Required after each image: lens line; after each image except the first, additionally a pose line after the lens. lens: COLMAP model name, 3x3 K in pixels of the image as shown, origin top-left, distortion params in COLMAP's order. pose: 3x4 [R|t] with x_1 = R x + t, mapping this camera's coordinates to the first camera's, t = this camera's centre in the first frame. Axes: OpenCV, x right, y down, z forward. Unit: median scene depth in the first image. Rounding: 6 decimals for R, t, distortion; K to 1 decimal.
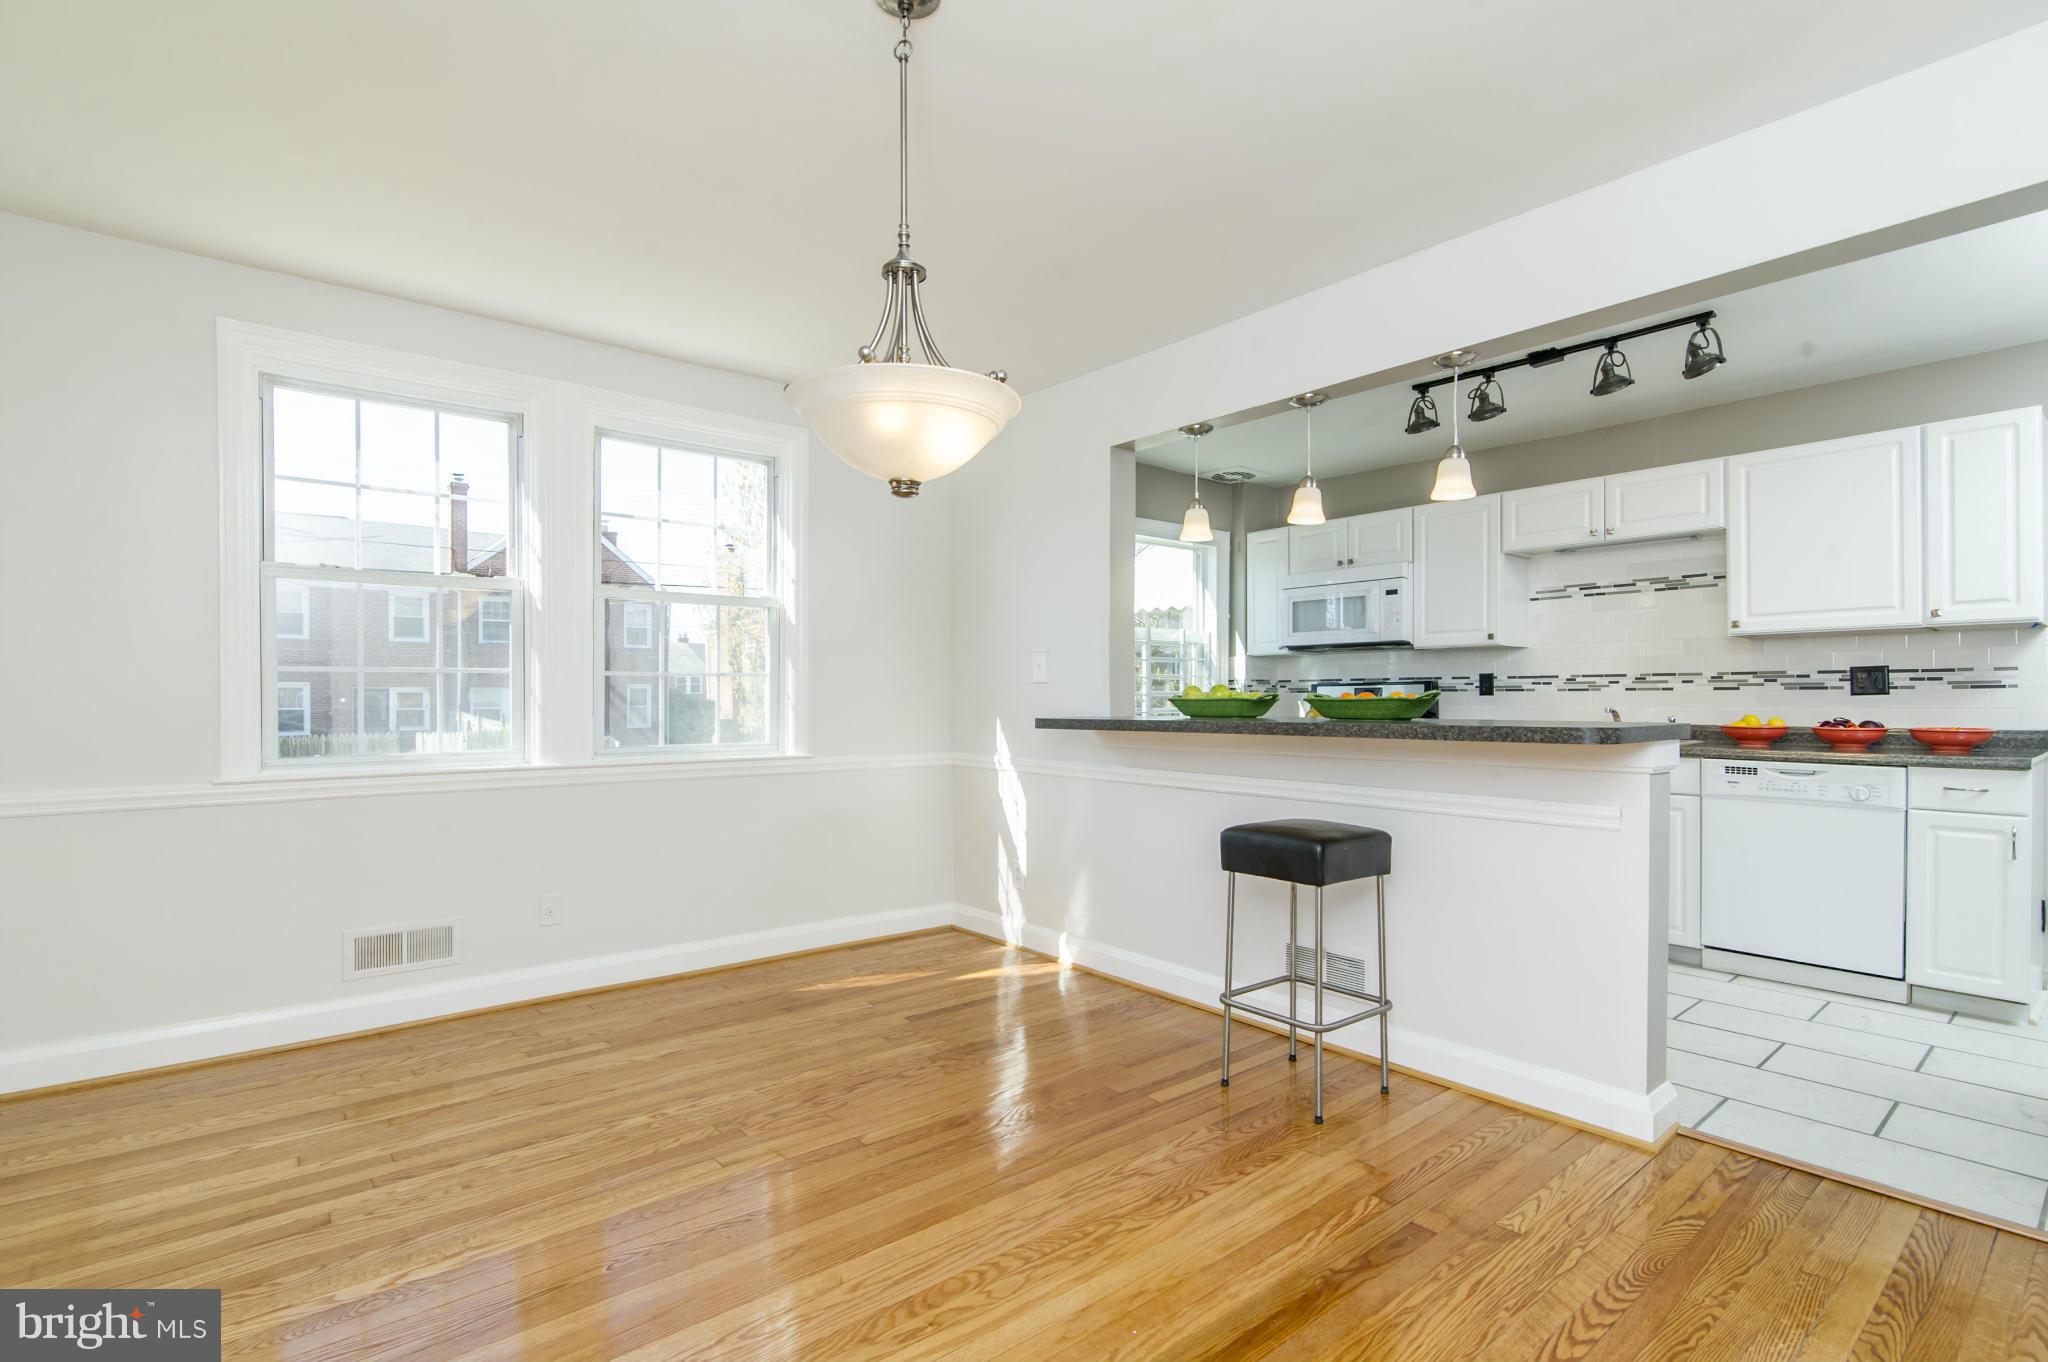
lens RADIAL K [[986.4, 0, 1016.3], [0, 986.4, 701.9], [0, 0, 1]] dist [0.002651, 0.000021]
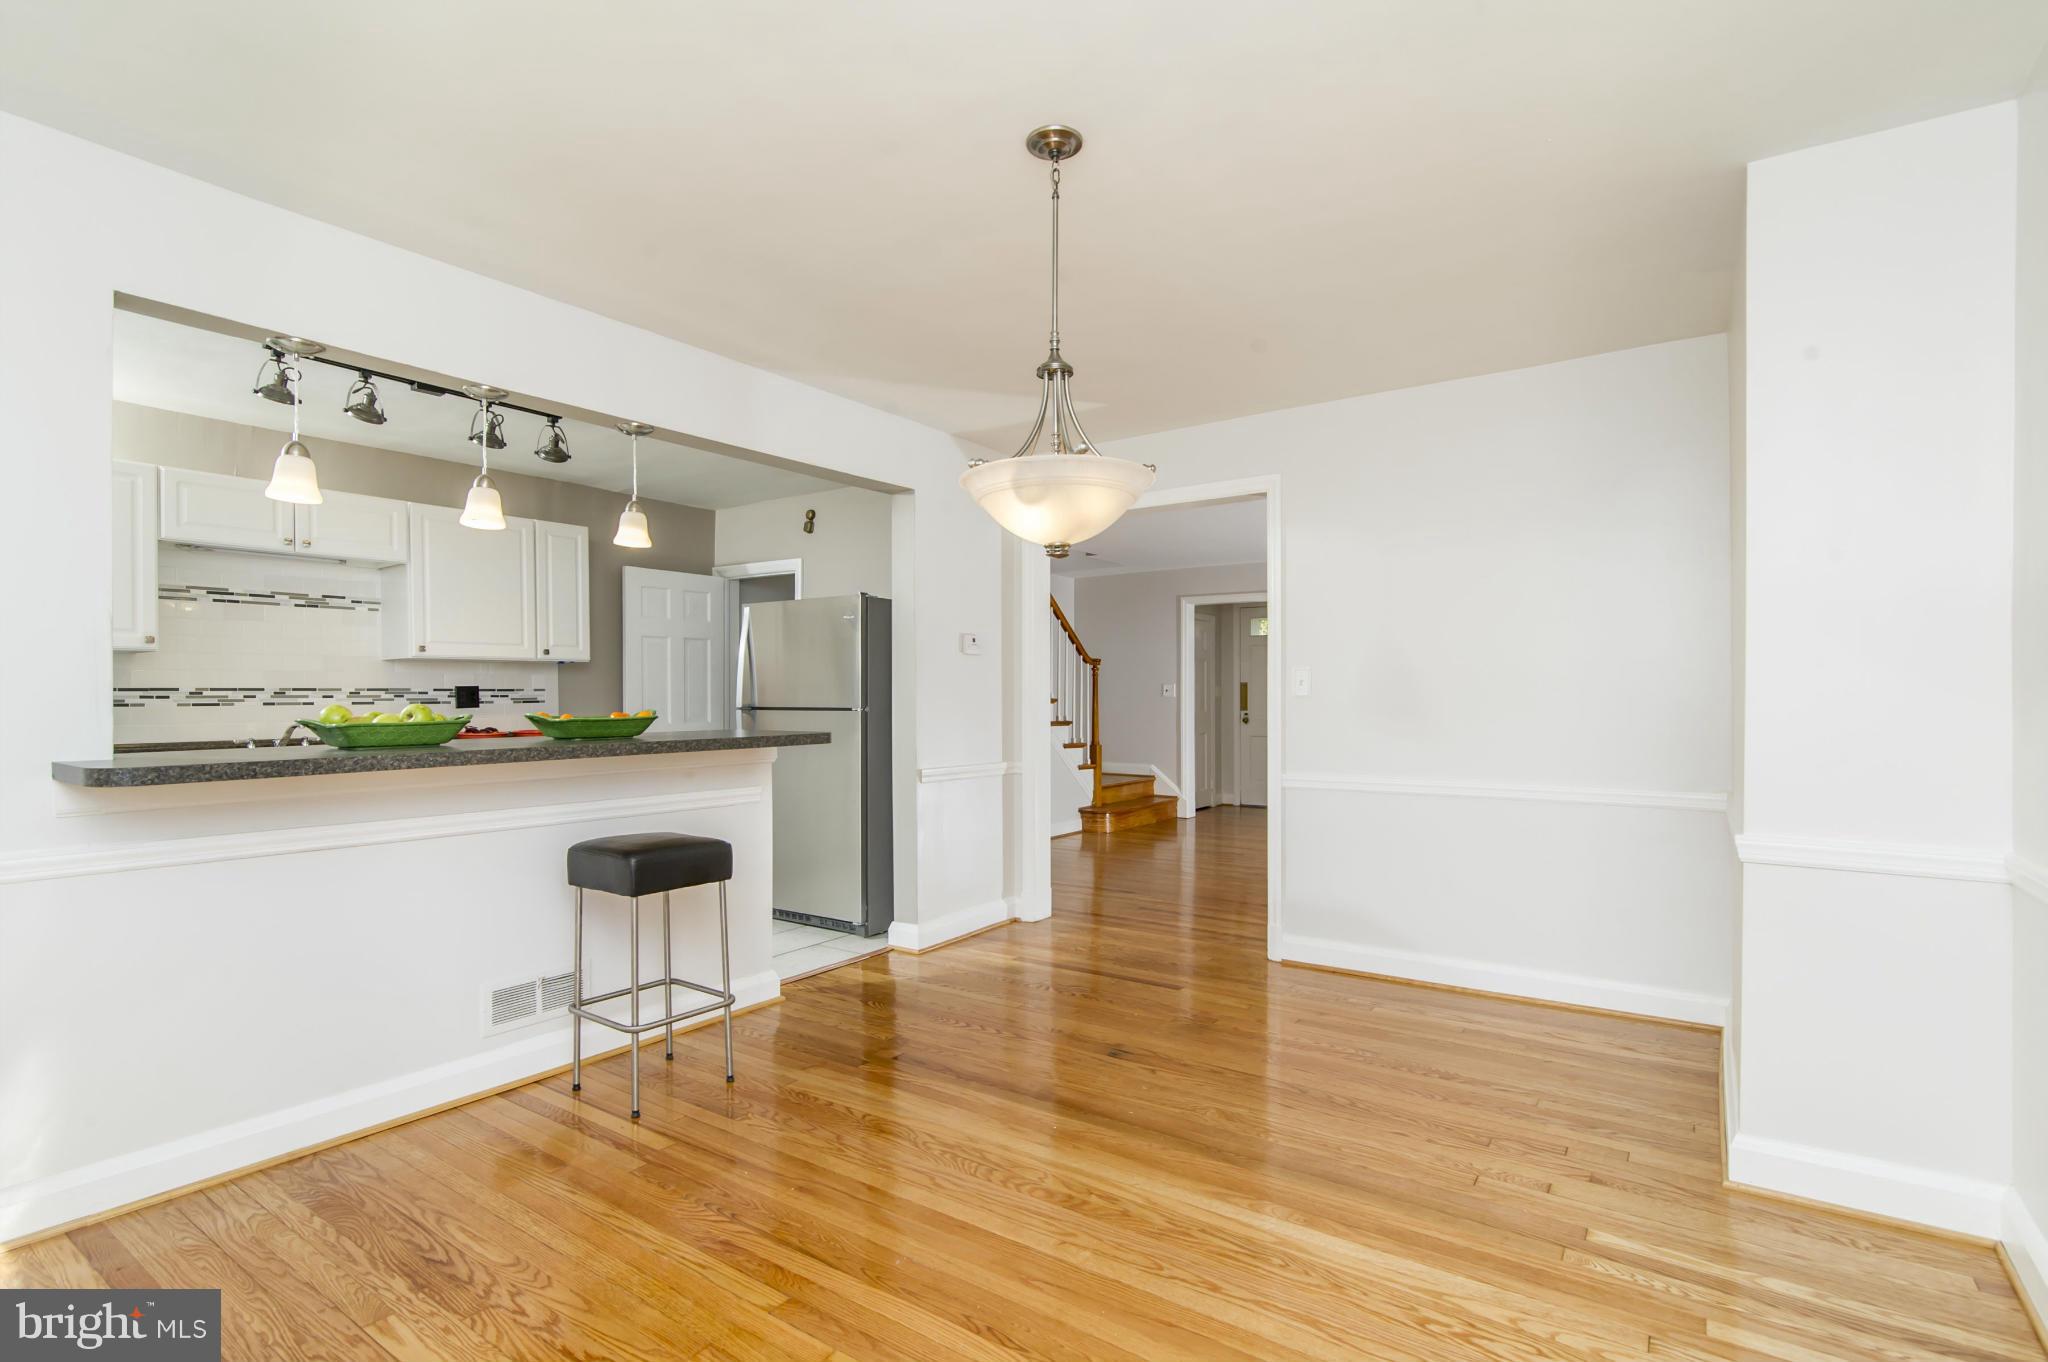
lens RADIAL K [[986.4, 0, 1022.5], [0, 986.4, 702.5], [0, 0, 1]] dist [0.002651, 0.000021]
pose [[-0.263063, -0.004214, 0.964770, -0.573871], [0.009175, 0.999934, 0.006870, -0.016110], [-0.964735, 0.010659, -0.263007, 0.614420]]
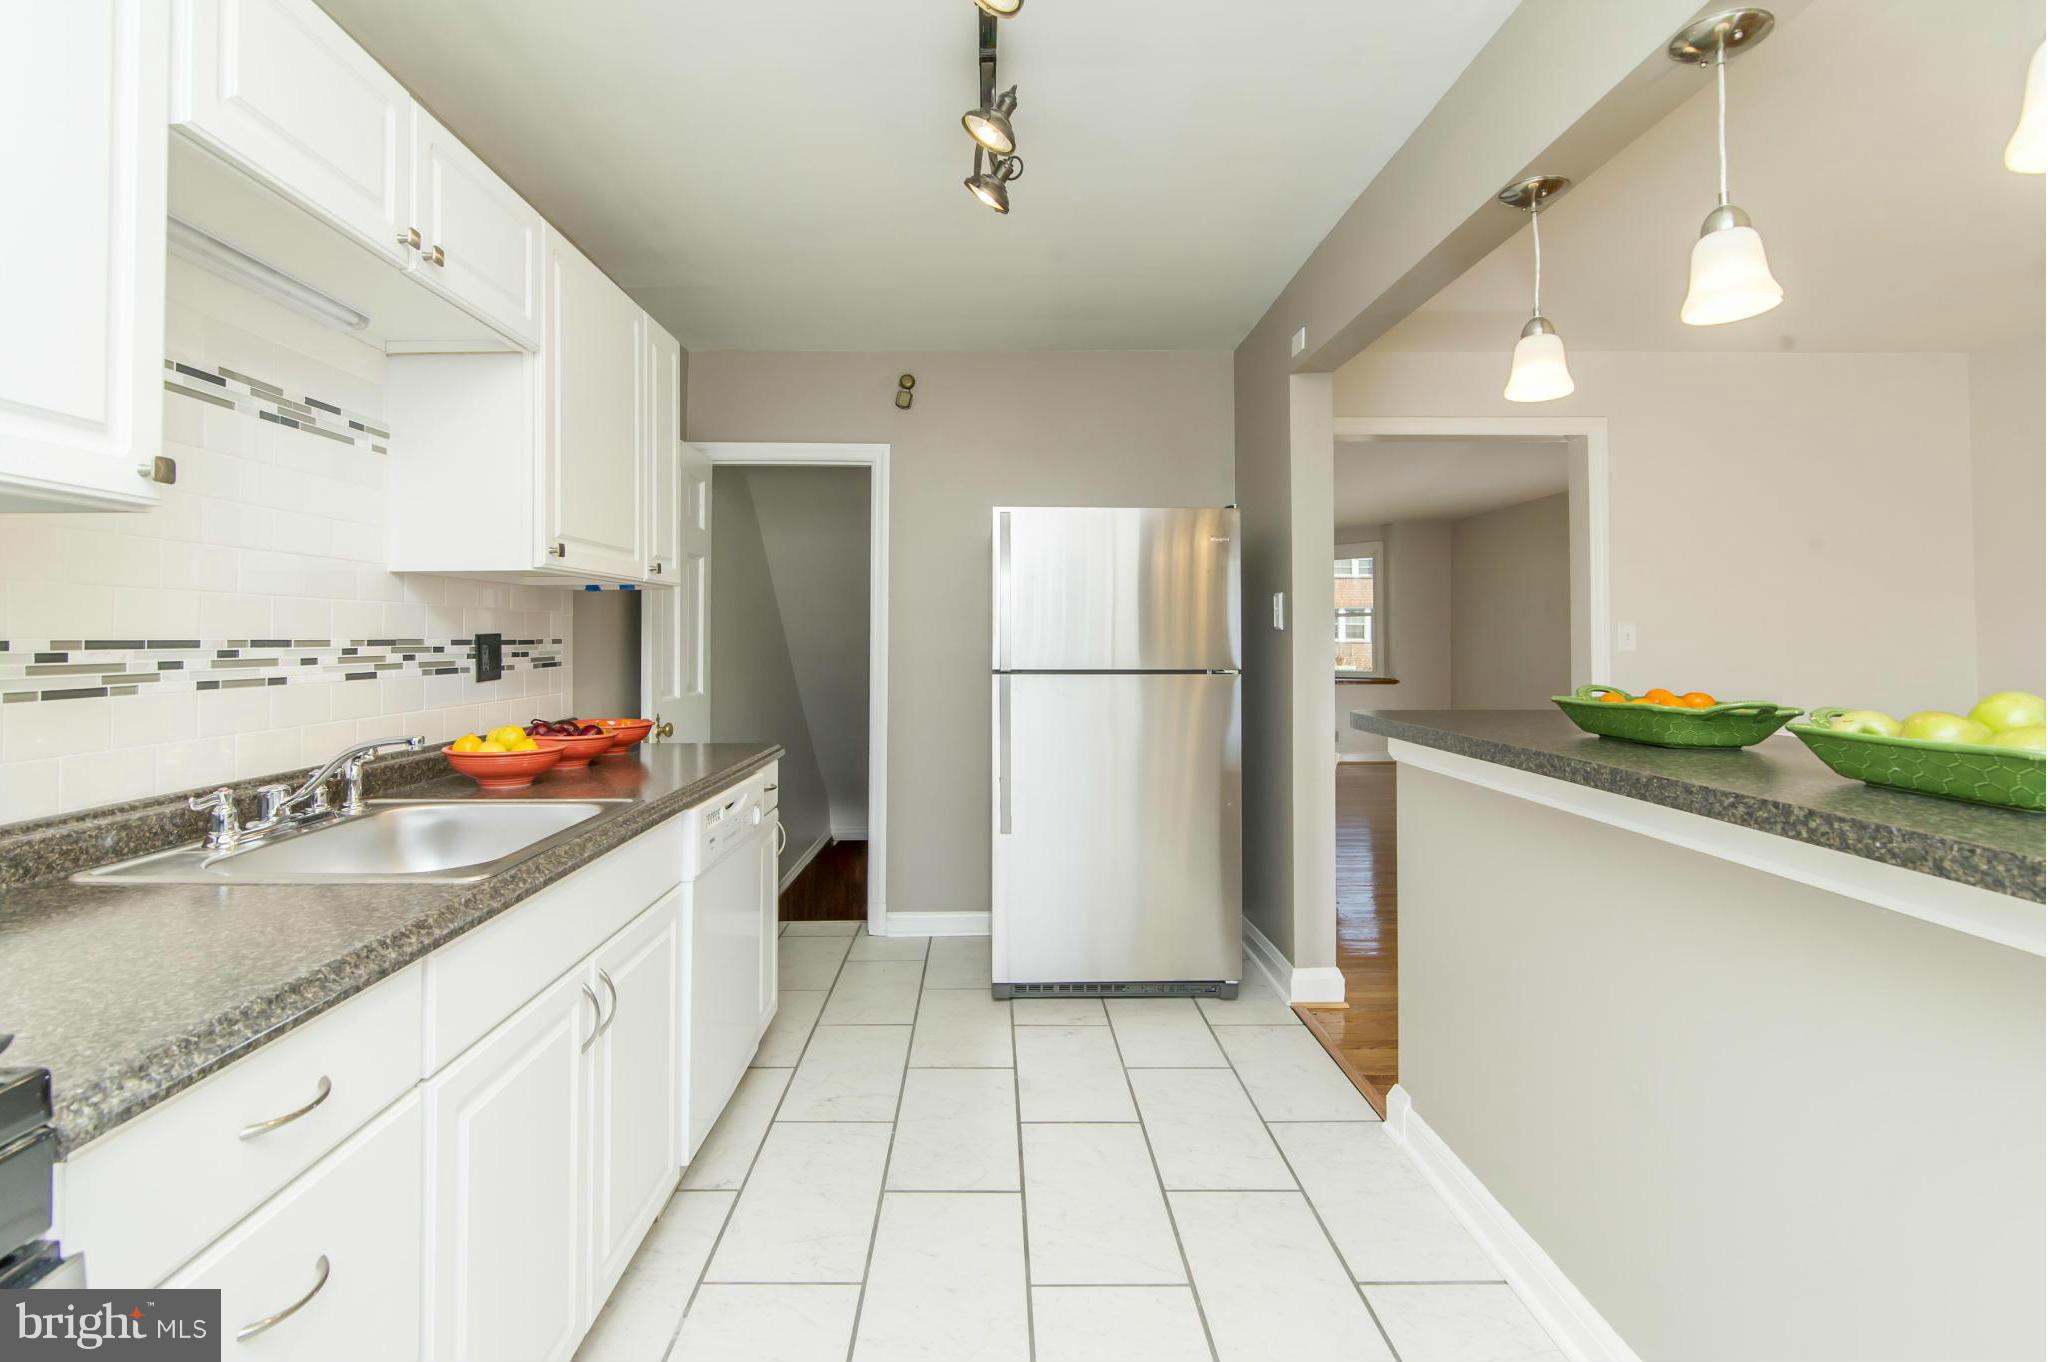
lens RADIAL K [[986.4, 0, 980.5], [0, 986.4, 628.6], [0, 0, 1]] dist [0.002651, 0.000021]
pose [[-0.769487, 0.009329, 0.638595, 0.227819], [0.005942, 0.999955, -0.007447, -0.031919], [-0.638635, -0.001936, -0.769507, 1.237015]]
